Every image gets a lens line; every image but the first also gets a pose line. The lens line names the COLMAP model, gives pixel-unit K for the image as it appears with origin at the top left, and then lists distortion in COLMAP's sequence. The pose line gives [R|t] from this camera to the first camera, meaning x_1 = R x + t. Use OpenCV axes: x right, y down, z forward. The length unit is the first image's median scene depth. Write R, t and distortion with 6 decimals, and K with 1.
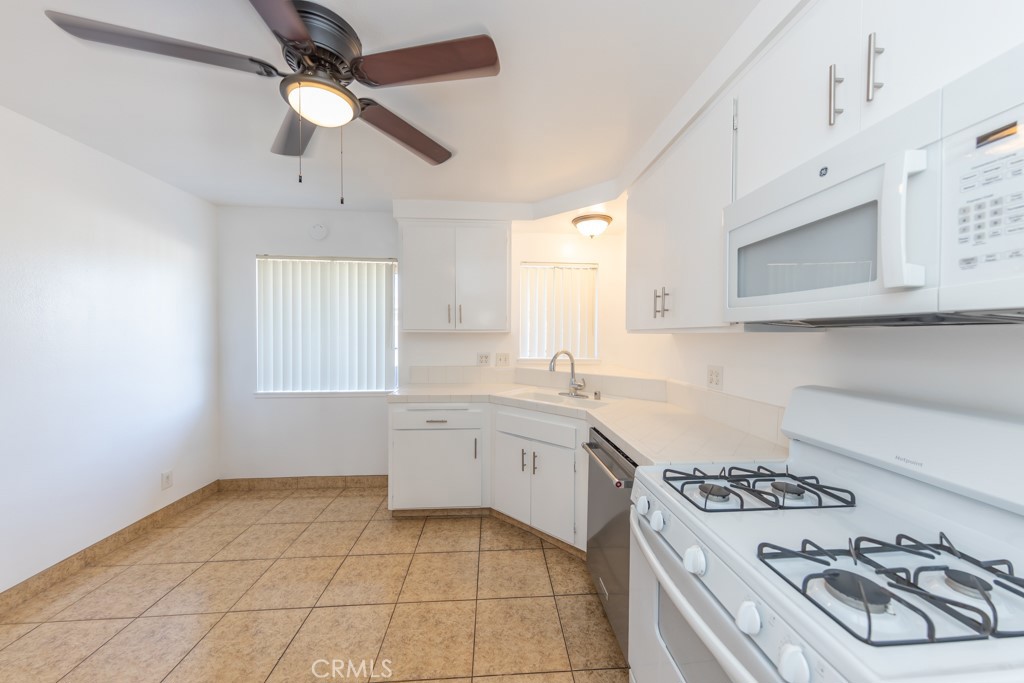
lens RADIAL K [[335.5, 0, 512.7], [0, 335.5, 338.8], [0, 0, 1]] dist [0.001710, -0.000064]
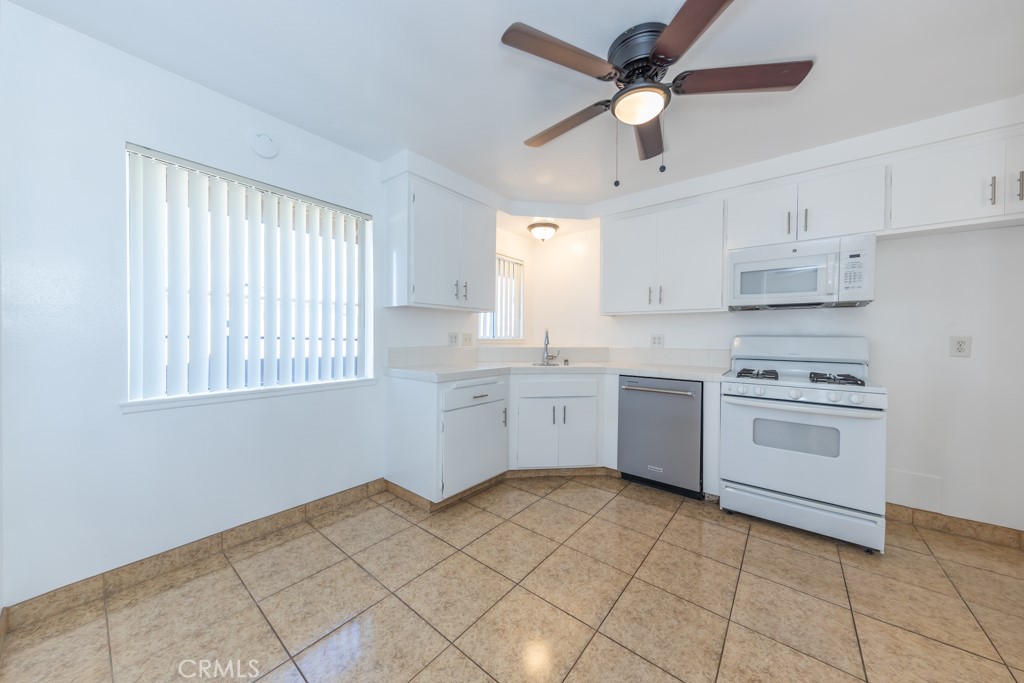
lens RADIAL K [[335.5, 0, 509.3], [0, 335.5, 337.0], [0, 0, 1]] dist [0.001710, -0.000064]
pose [[0.696977, -0.000825, 0.717093, -0.858345], [0.000715, 1.000000, 0.000456, 0.068122], [-0.717093, 0.000195, 0.696977, 0.237454]]
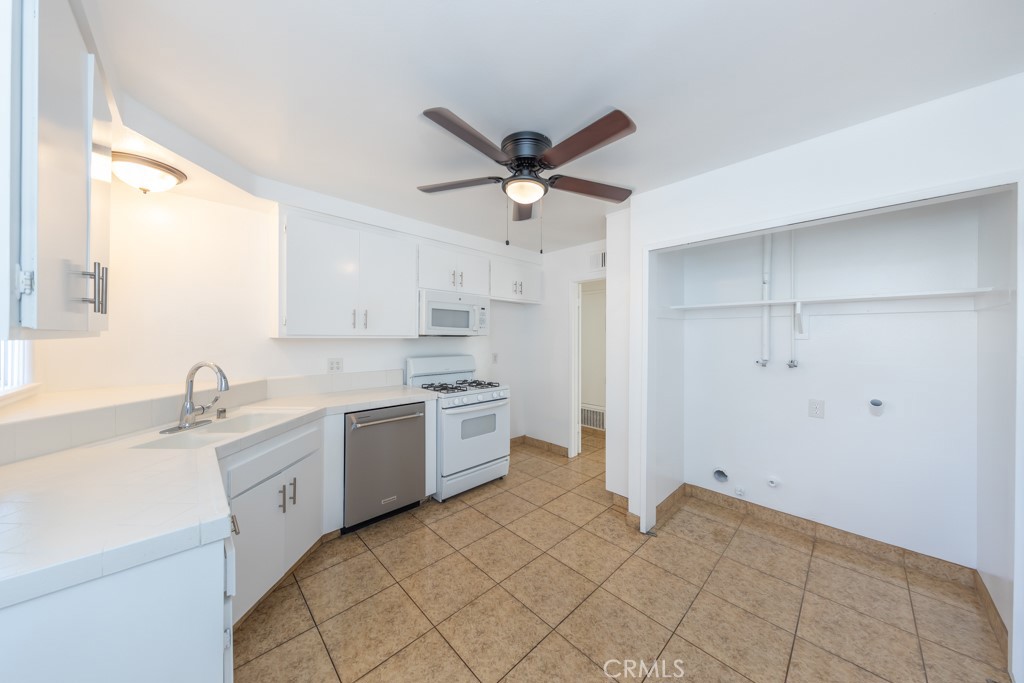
lens RADIAL K [[335.5, 0, 508.9], [0, 335.5, 336.5], [0, 0, 1]] dist [0.001710, -0.000064]
pose [[-0.623647, -0.007493, 0.781670, -0.821084], [0.000444, 0.999951, 0.009940, -0.026635], [-0.781706, 0.006545, -0.623613, 0.964713]]
